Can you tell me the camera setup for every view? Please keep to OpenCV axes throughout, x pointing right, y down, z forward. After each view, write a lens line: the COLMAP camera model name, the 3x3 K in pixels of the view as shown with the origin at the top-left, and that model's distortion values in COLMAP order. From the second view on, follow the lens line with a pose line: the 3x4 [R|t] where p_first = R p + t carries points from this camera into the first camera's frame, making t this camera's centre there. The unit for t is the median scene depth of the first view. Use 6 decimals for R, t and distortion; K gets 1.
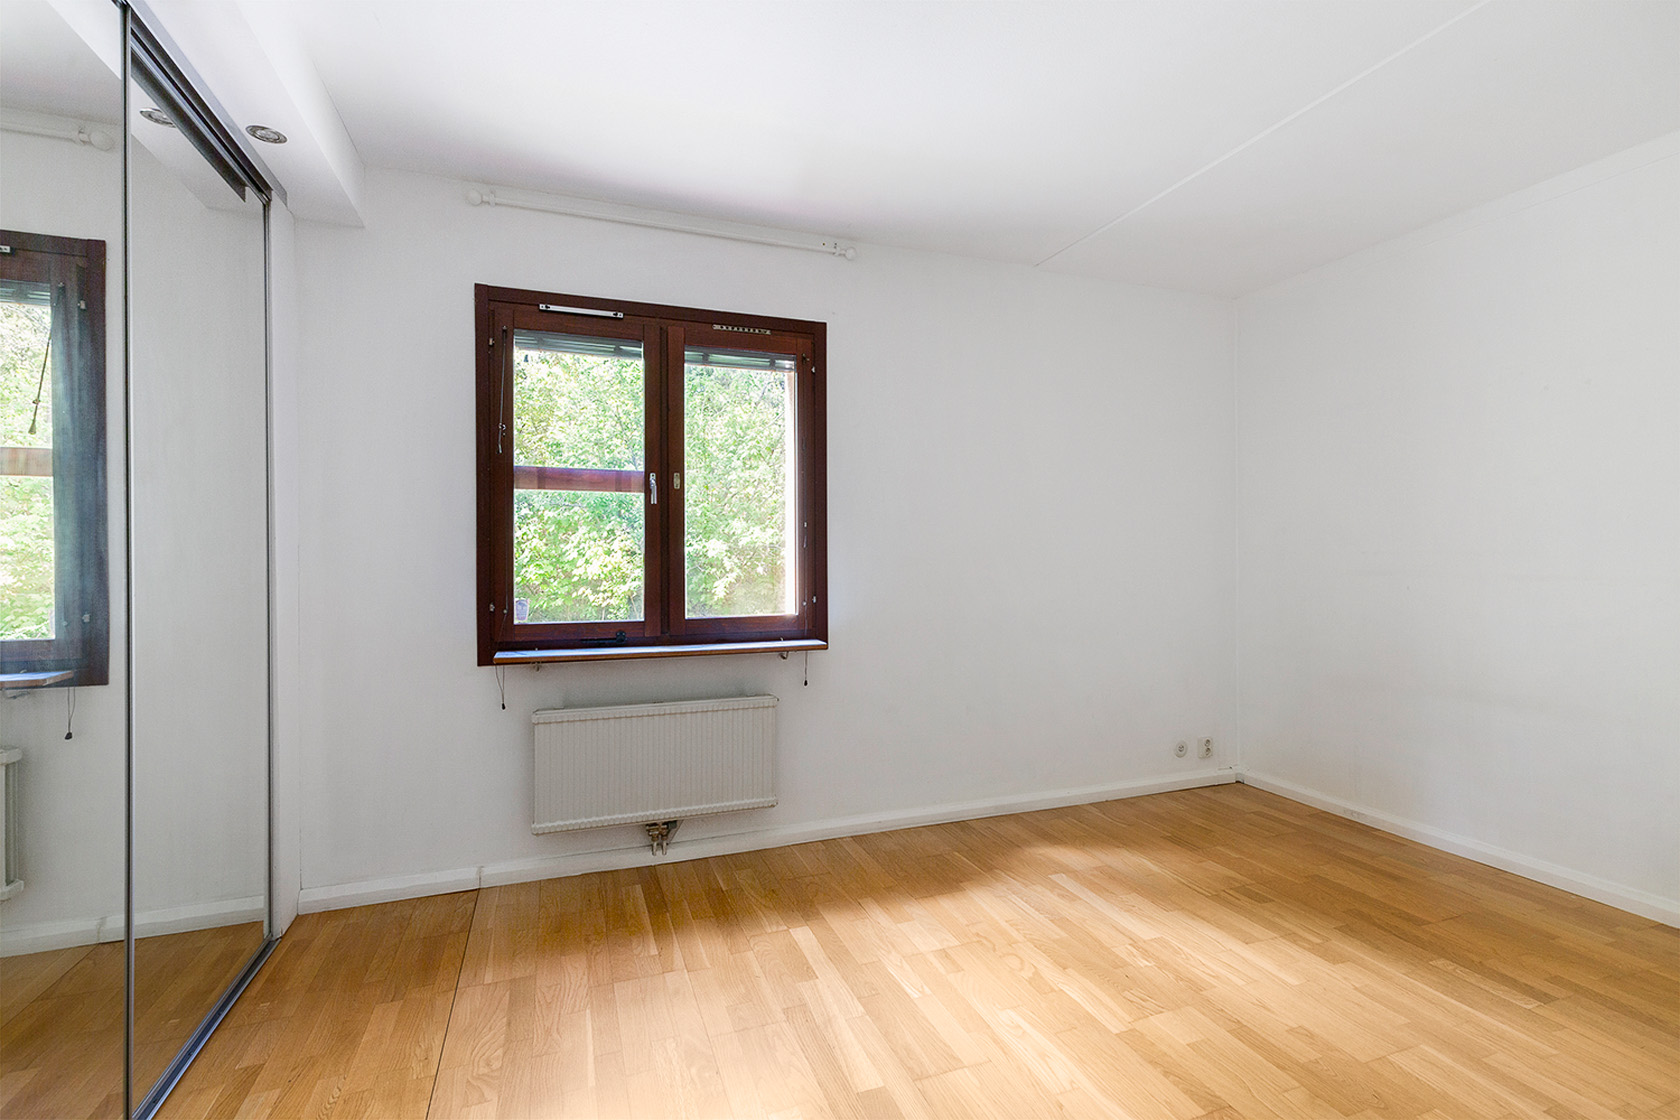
lens RADIAL K [[767.4, 0, 829.0], [0, 767.4, 553.8], [0, 0, 1]] dist [0.011186, -0.000164]
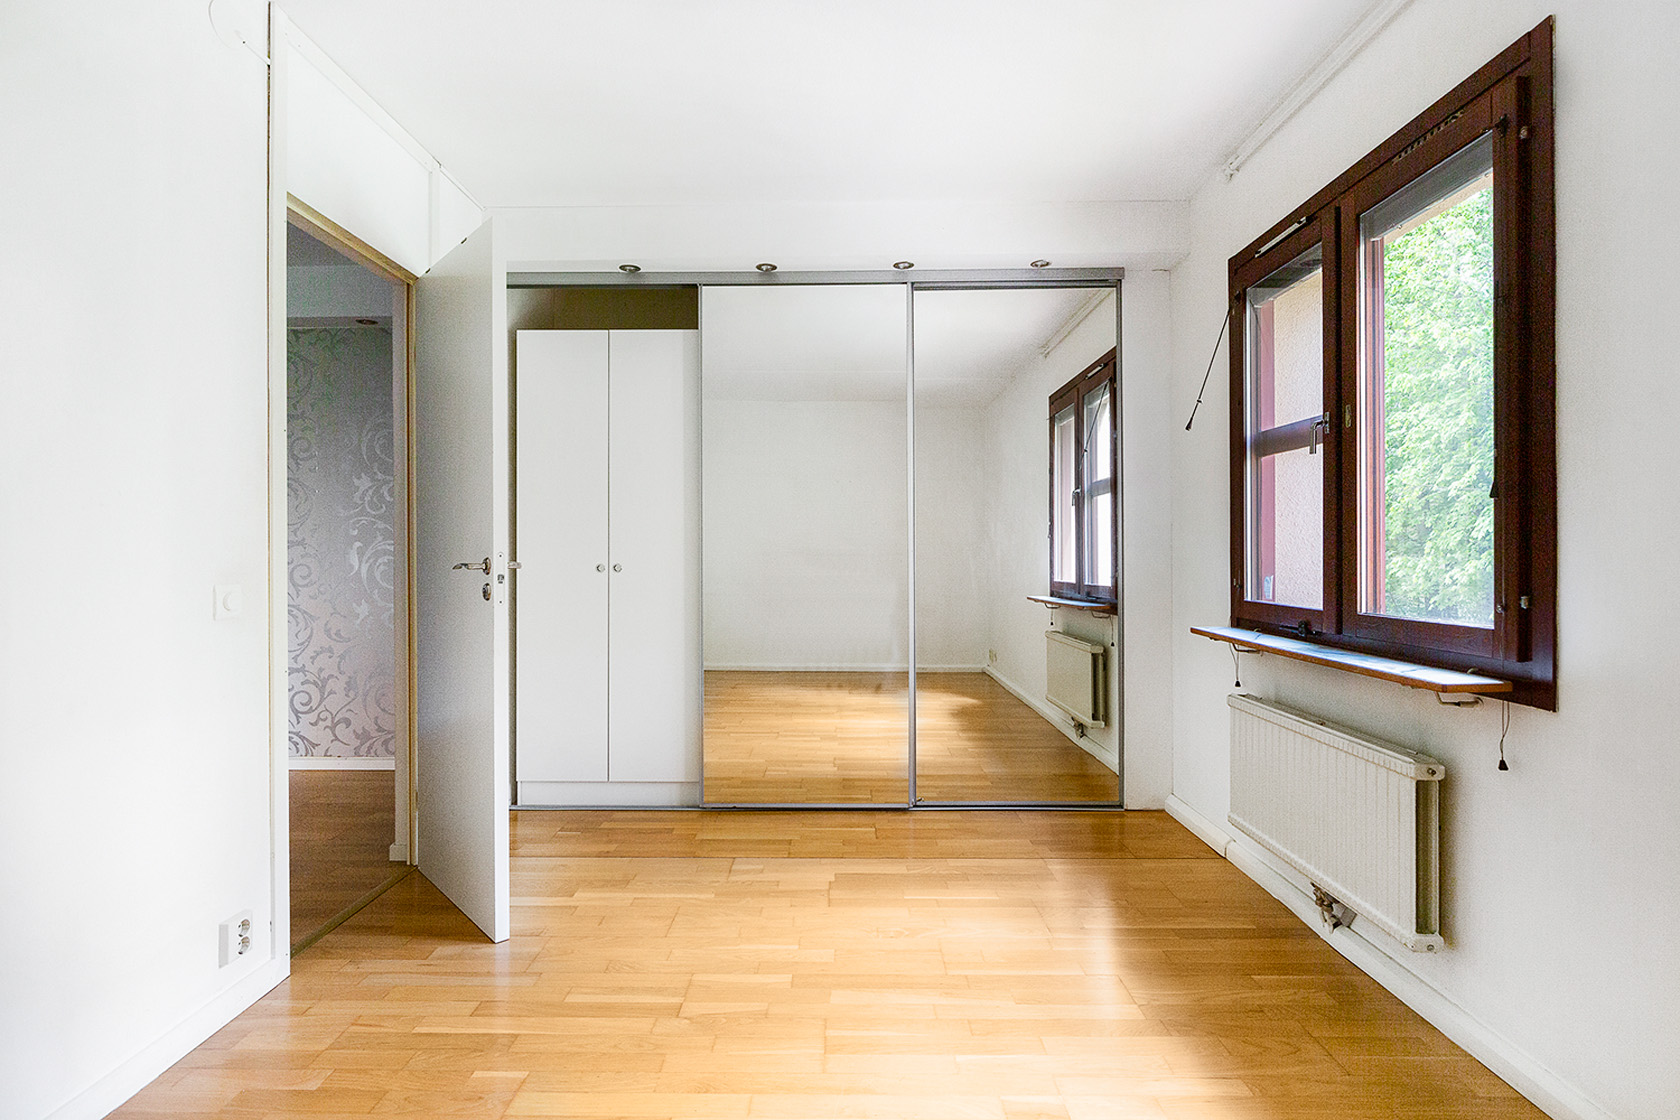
lens RADIAL K [[828.4, 0, 834.2], [0, 828.4, 553.1], [0, 0, 1]] dist [-0.001454, -0.001164]
pose [[-0.352478, 0.004485, -0.935809, 0.683523], [0.002145, 0.999990, 0.003985, 0.026227], [0.935818, -0.000602, -0.352484, 0.832310]]
